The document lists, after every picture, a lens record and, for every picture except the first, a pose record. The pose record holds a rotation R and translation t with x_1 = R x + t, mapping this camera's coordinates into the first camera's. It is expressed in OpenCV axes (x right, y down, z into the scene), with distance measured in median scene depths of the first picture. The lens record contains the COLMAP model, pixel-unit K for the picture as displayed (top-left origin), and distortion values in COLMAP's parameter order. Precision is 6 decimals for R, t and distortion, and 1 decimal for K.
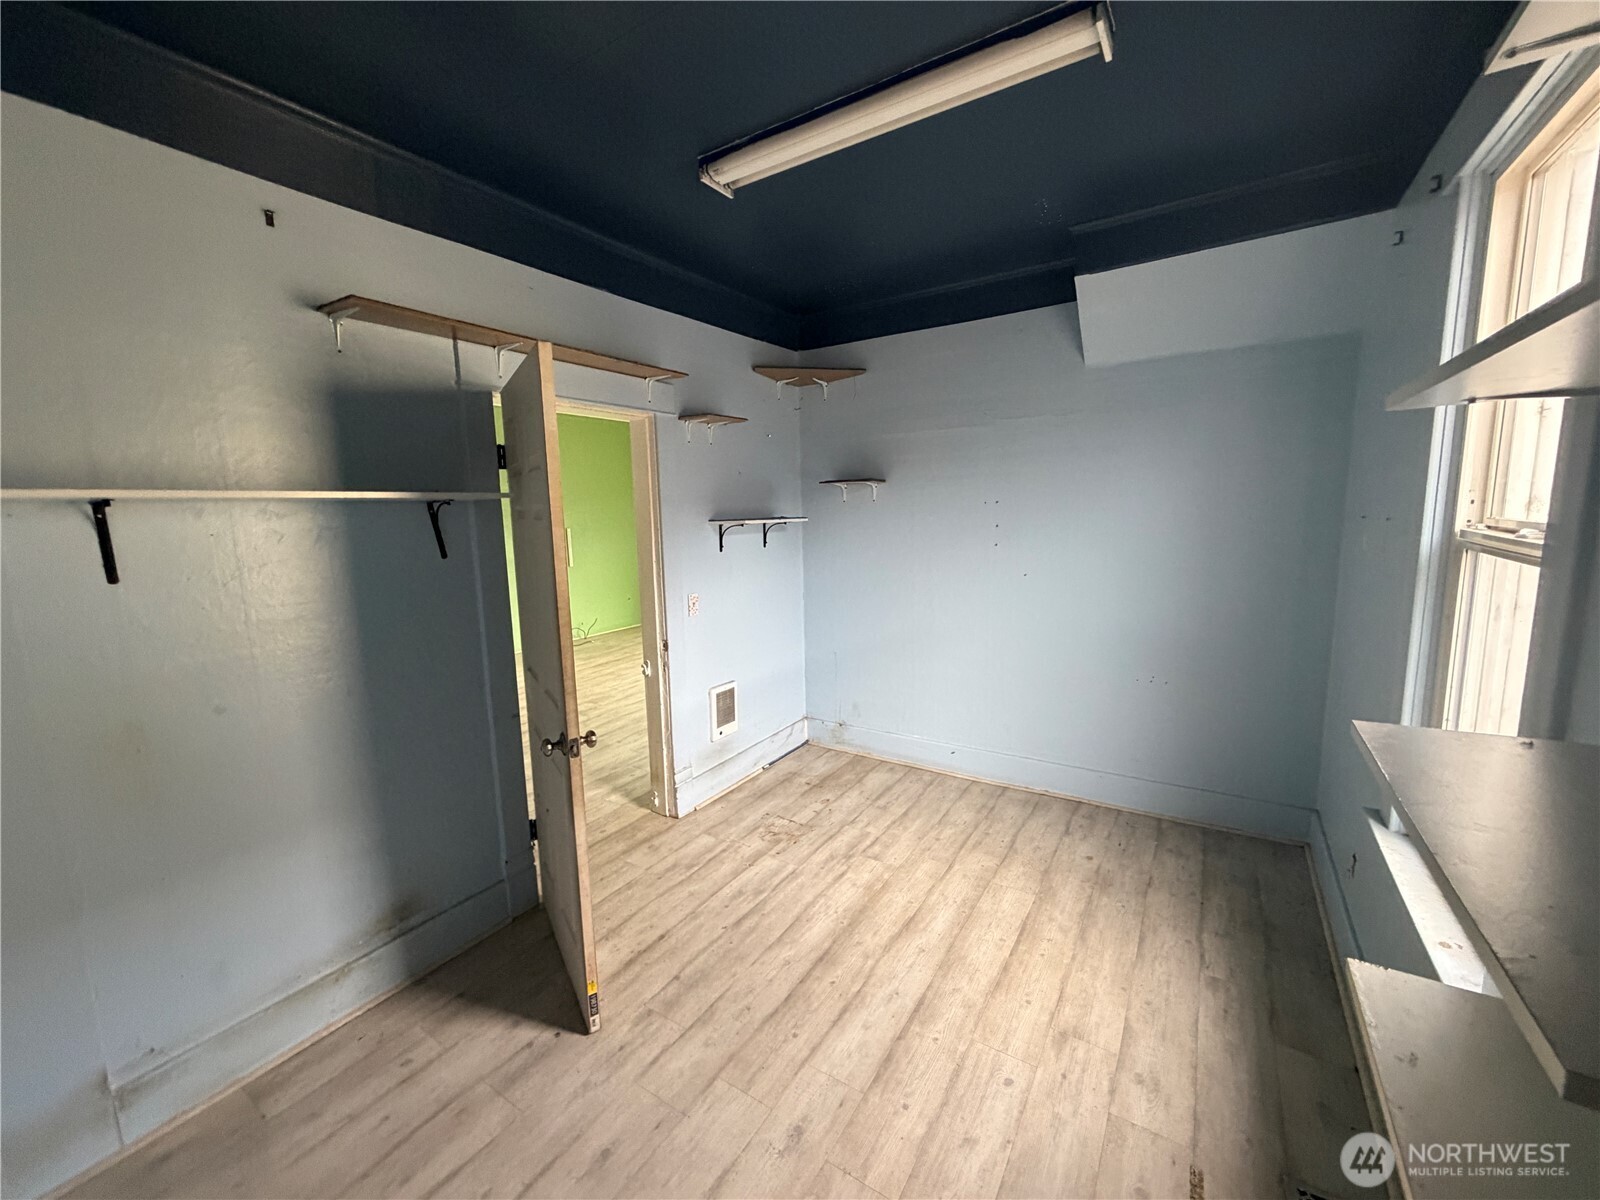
lens RADIAL K [[638.9, 0, 800.4], [0, 638.9, 601.2], [0, 0, 1]] dist [-0.002286, -0.000187]
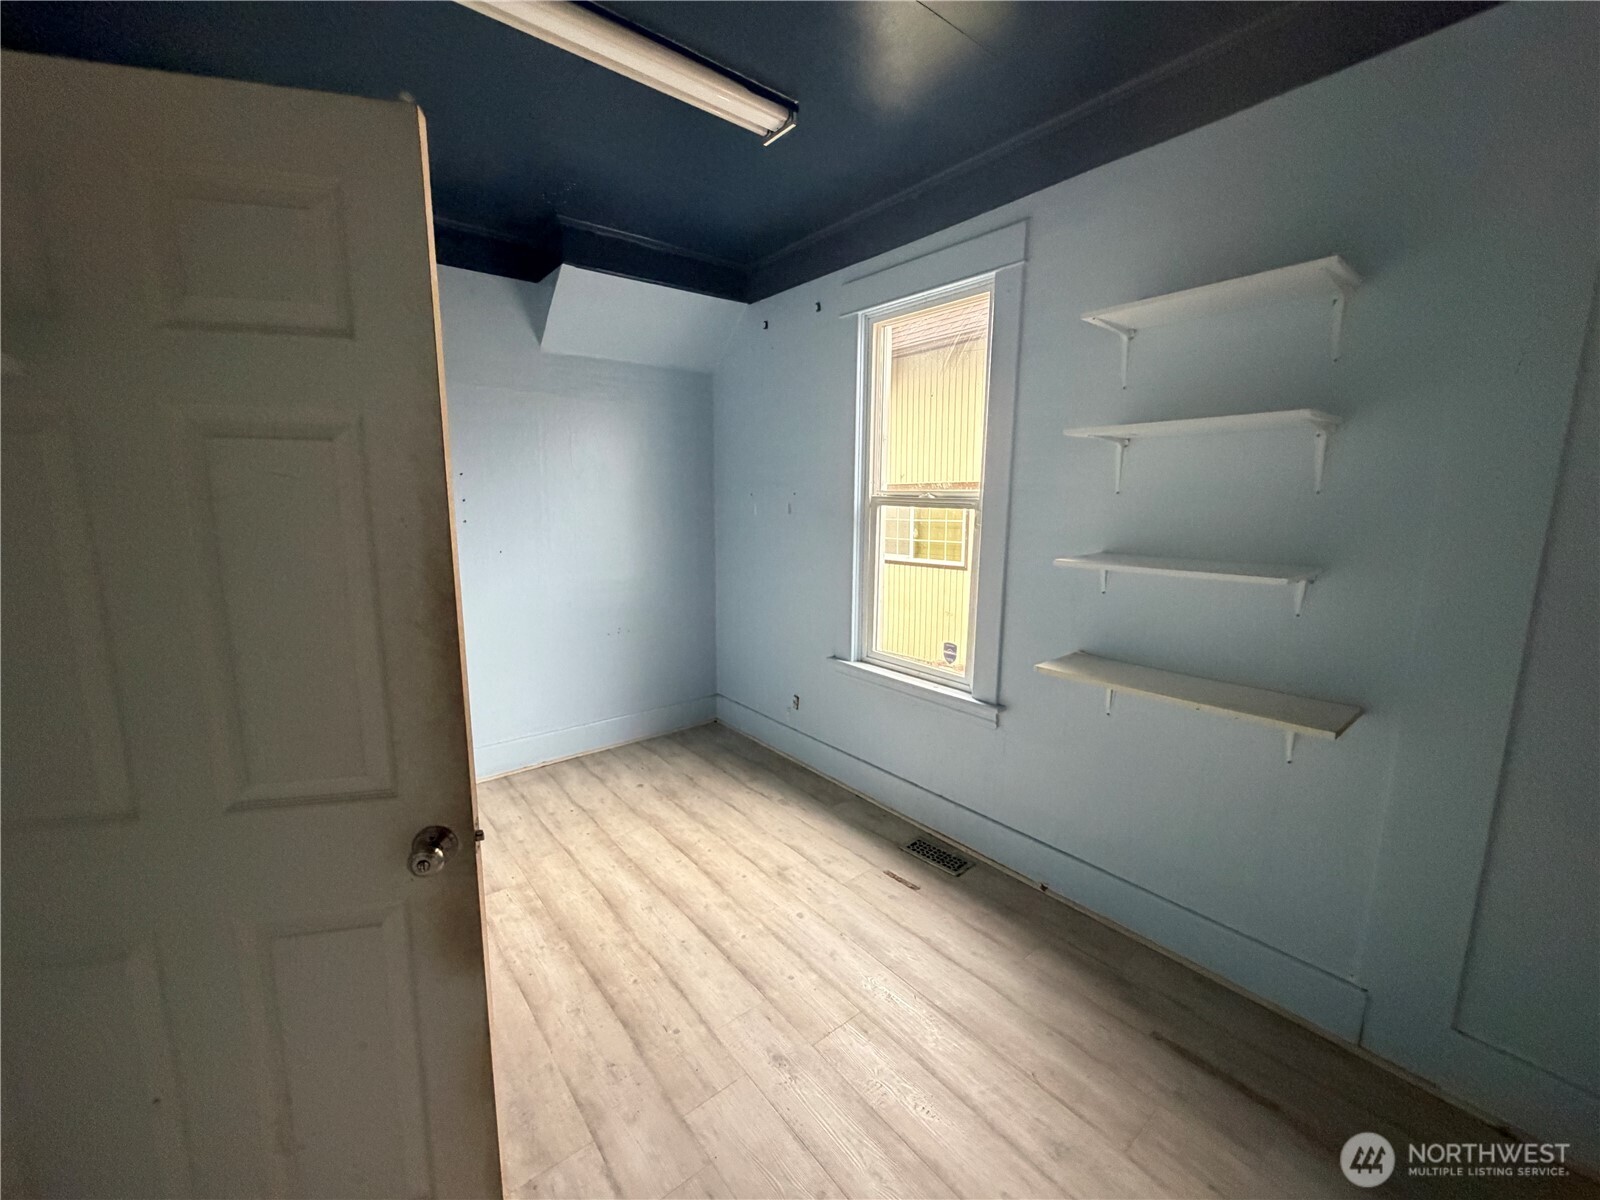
lens RADIAL K [[638.9, 0, 800.6], [0, 638.9, 597.2], [0, 0, 1]] dist [-0.002286, -0.000187]
pose [[0.308500, -0.124064, 0.943099, -0.688333], [0.123218, 0.988317, 0.089706, -0.005678], [-0.943210, 0.088532, 0.320183, 0.436232]]
